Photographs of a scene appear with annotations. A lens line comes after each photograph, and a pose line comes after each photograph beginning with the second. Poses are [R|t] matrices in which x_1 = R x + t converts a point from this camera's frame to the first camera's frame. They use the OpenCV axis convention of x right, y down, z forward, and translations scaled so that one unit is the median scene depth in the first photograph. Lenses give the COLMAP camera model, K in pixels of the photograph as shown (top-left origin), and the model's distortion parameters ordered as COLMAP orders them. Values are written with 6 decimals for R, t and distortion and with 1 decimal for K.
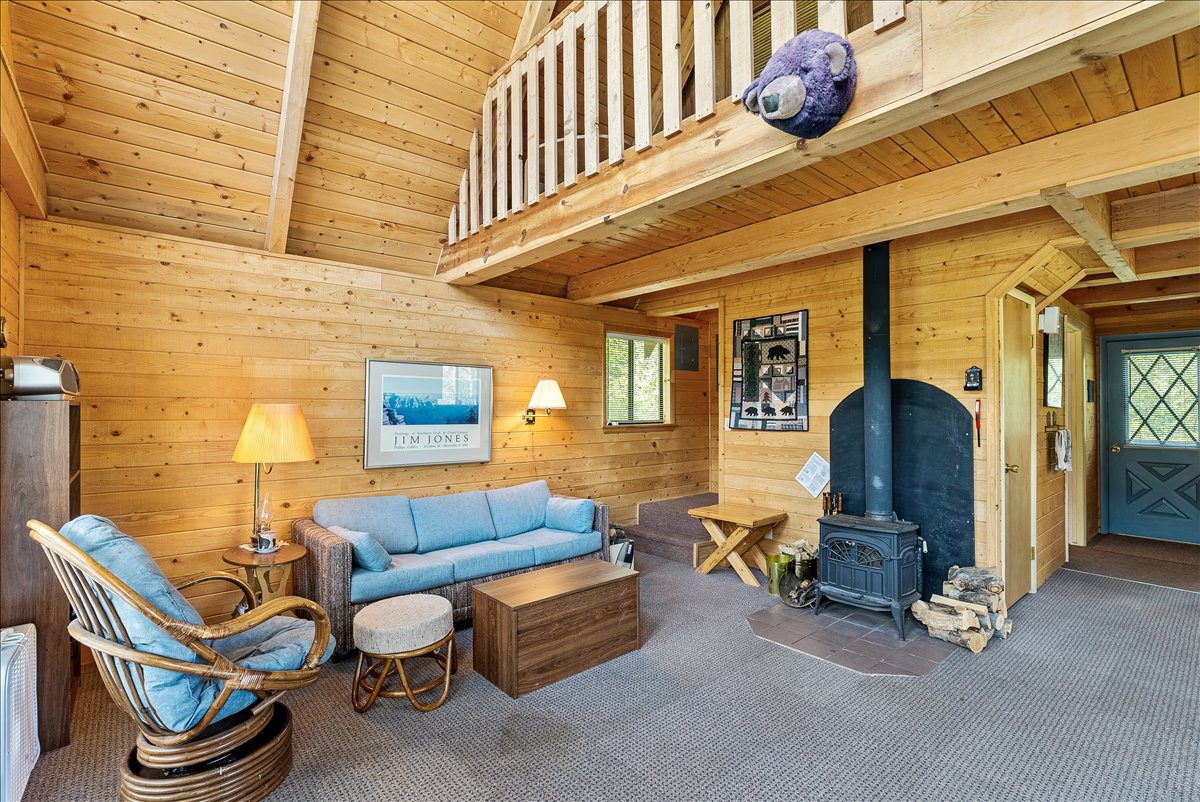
lens RADIAL K [[567.7, 0, 600.9], [0, 567.7, 383.5], [0, 0, 1]] dist [0.001510, 0.000182]
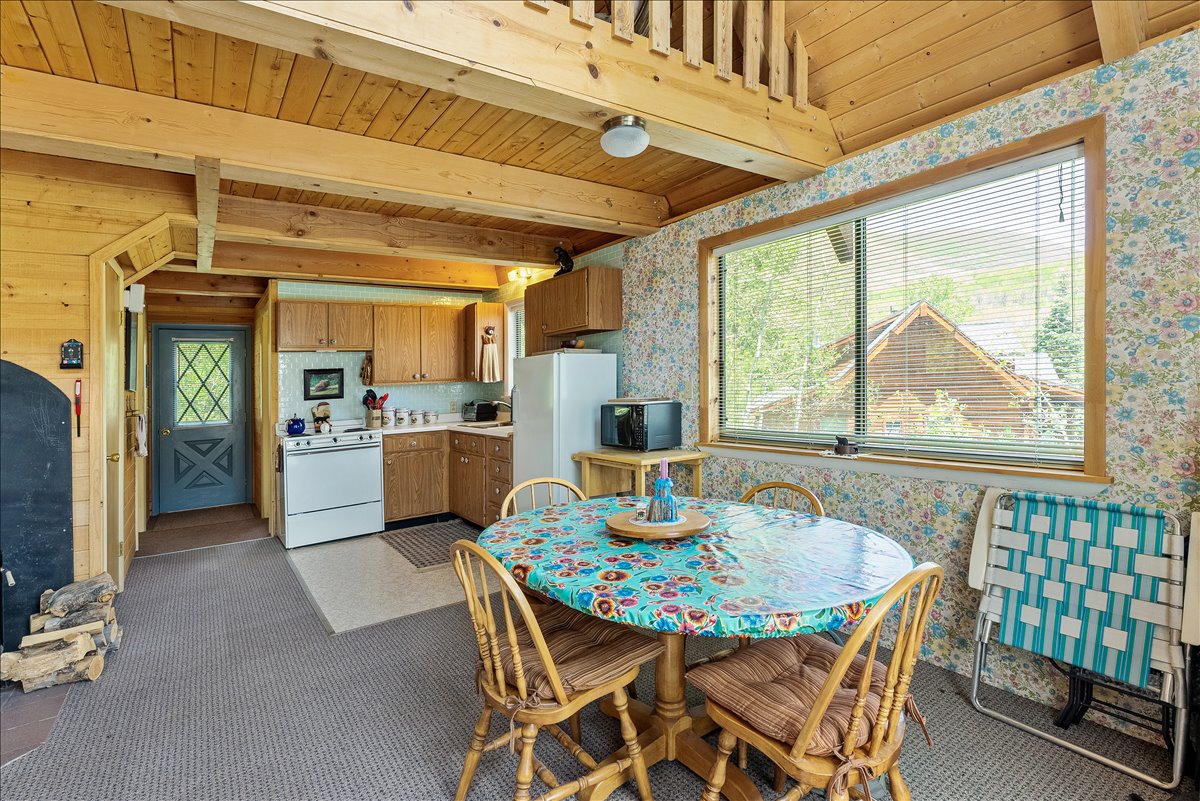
lens RADIAL K [[567.7, 0, 600.9], [0, 567.7, 383.0], [0, 0, 1]] dist [0.001510, 0.000182]
pose [[0.108193, -0.009111, 0.994088, -0.079371], [-0.000380, 0.999958, 0.009206, 0.024821], [-0.994130, -0.001374, 0.108185, 0.149722]]
